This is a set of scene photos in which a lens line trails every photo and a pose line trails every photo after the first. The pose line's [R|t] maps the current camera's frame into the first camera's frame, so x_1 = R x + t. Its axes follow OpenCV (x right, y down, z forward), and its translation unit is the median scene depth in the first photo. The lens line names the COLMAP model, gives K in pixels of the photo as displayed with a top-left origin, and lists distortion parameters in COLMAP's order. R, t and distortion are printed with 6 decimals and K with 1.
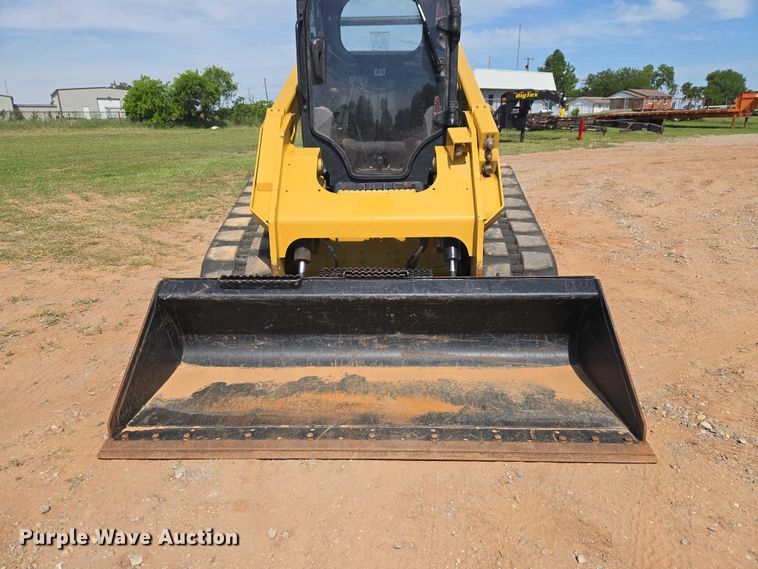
lens RADIAL K [[513.4, 0, 377.1], [0, 513.4, 287.7], [0, 0, 1]] dist [0.077274, -0.073386]
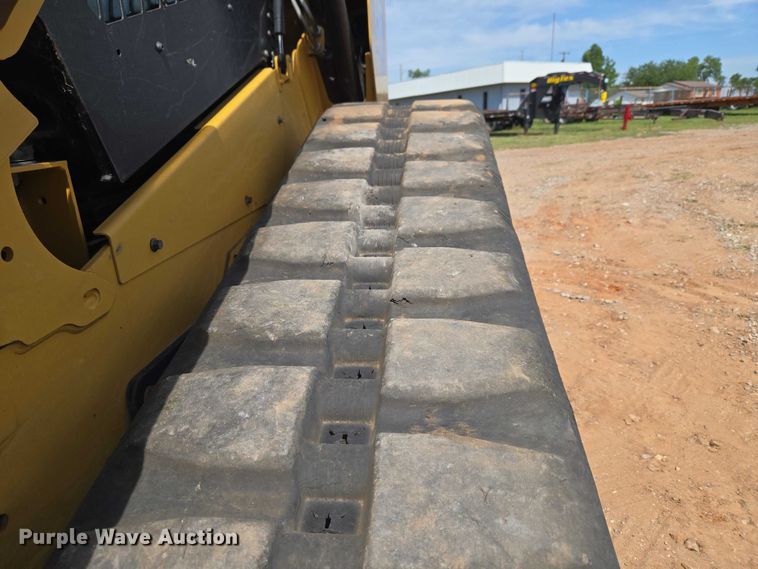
lens RADIAL K [[513.4, 0, 377.1], [0, 513.4, 287.7], [0, 0, 1]] dist [0.077274, -0.073386]
pose [[0.997517, -0.013350, -0.069143, 0.135460], [0.012602, 0.999857, -0.011248, -0.069875], [0.069283, 0.010349, 0.997543, 0.412554]]
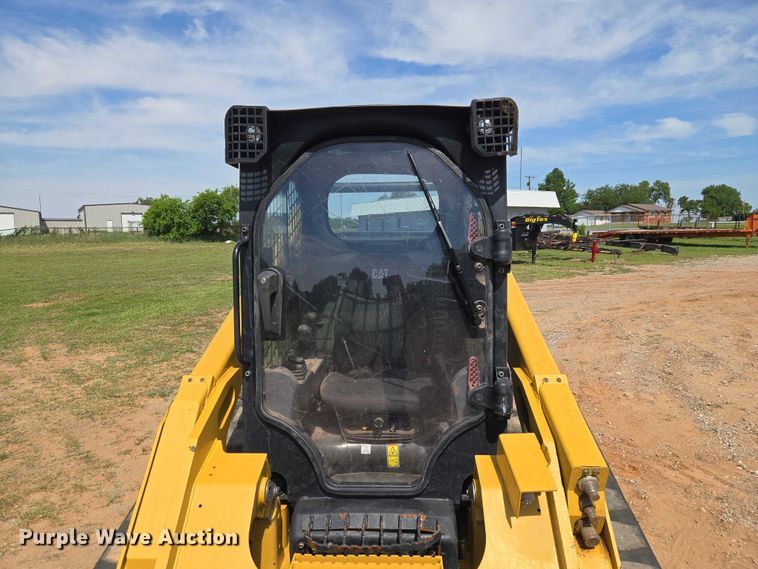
lens RADIAL K [[510.2, 0, 376.3], [0, 510.2, 285.1], [0, 0, 1]] dist [0.074803, -0.065083]
pose [[0.999791, 0.002752, -0.020267, 0.008228], [-0.006774, 0.979536, -0.201154, -0.155737], [0.019299, 0.201249, 0.979350, 0.195213]]
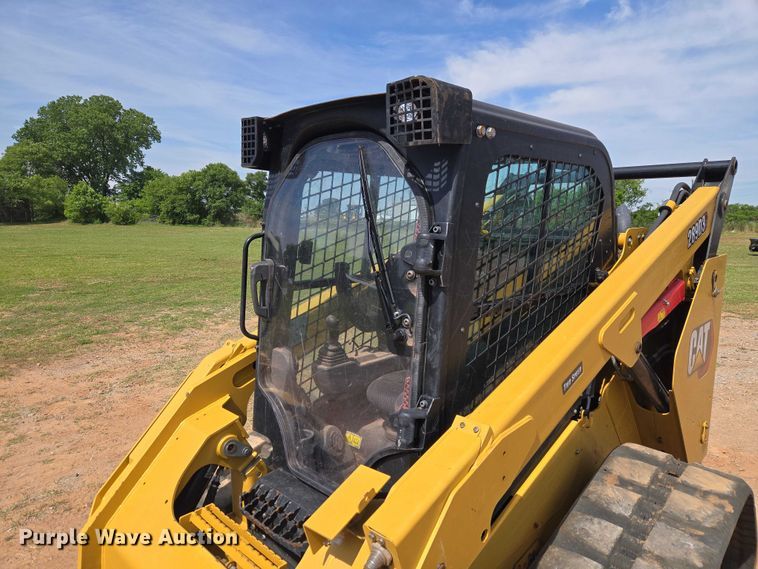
lens RADIAL K [[510.2, 0, 376.3], [0, 510.2, 285.1], [0, 0, 1]] dist [0.074803, -0.065083]
pose [[0.731223, 0.108116, -0.673516, 0.198595], [-0.229787, 0.968693, -0.093975, -0.188995], [0.642270, 0.223481, 0.733175, 0.276136]]
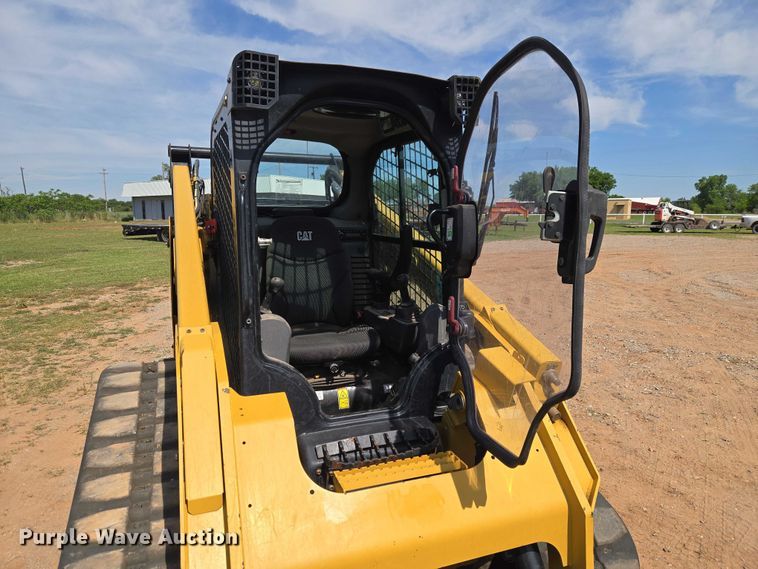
lens RADIAL K [[510.2, 0, 376.3], [0, 510.2, 285.1], [0, 0, 1]] dist [0.074803, -0.065083]
pose [[0.923429, -0.030231, 0.382576, -0.107049], [0.098293, 0.982271, -0.159634, -0.132295], [-0.370968, 0.185015, 0.910029, 0.189985]]
